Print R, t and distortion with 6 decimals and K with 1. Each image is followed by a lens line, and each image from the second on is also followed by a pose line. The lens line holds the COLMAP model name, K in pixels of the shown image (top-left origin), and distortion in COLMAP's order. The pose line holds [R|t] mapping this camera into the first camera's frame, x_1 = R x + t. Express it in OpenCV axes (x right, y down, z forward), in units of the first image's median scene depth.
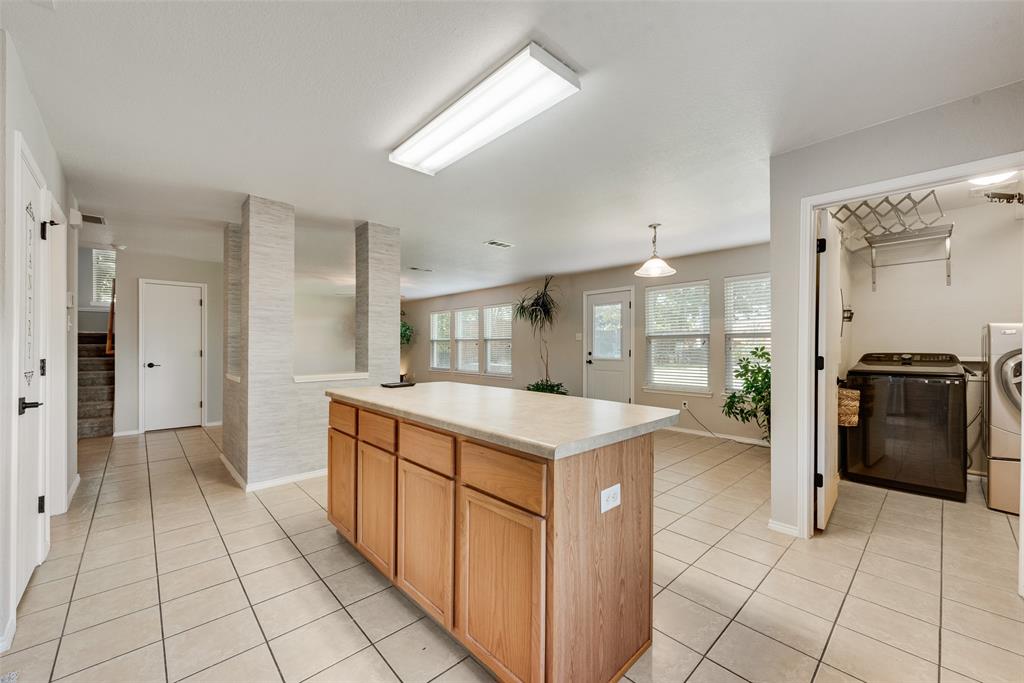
lens RADIAL K [[400.4, 0, 512.0], [0, 400.4, 341.5], [0, 0, 1]] dist [0.008053, -0.000238]
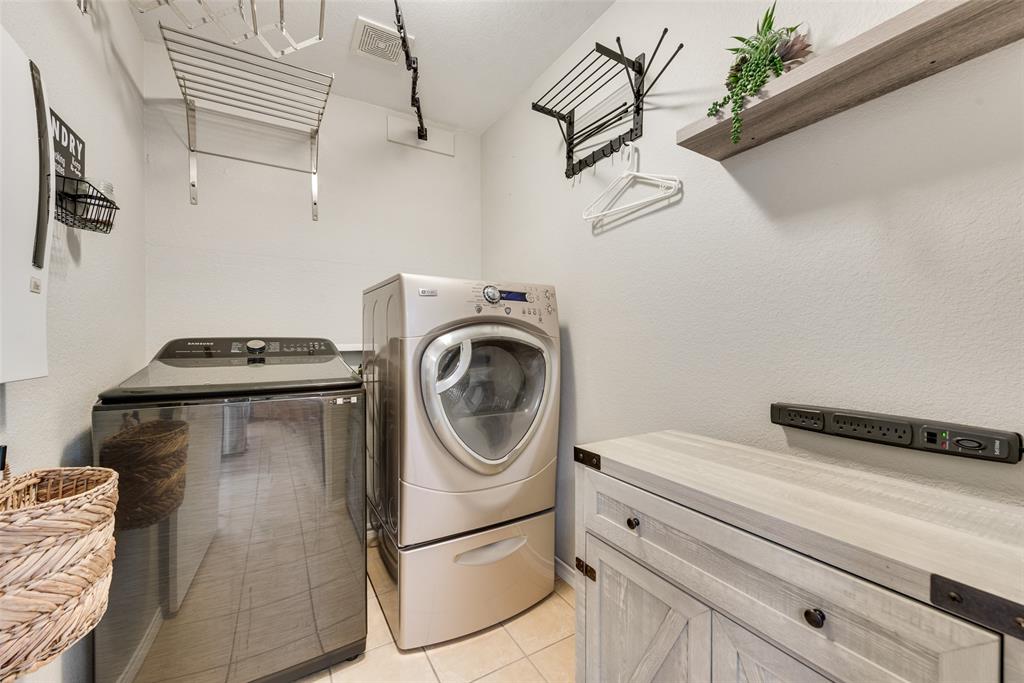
lens RADIAL K [[400.4, 0, 512.0], [0, 400.4, 341.5], [0, 0, 1]] dist [0.008053, -0.000238]
pose [[0.209820, -0.011929, 0.977667, 0.599906], [-0.010265, 0.999844, 0.014403, 0.024212], [-0.977686, -0.013058, 0.209665, 0.627981]]
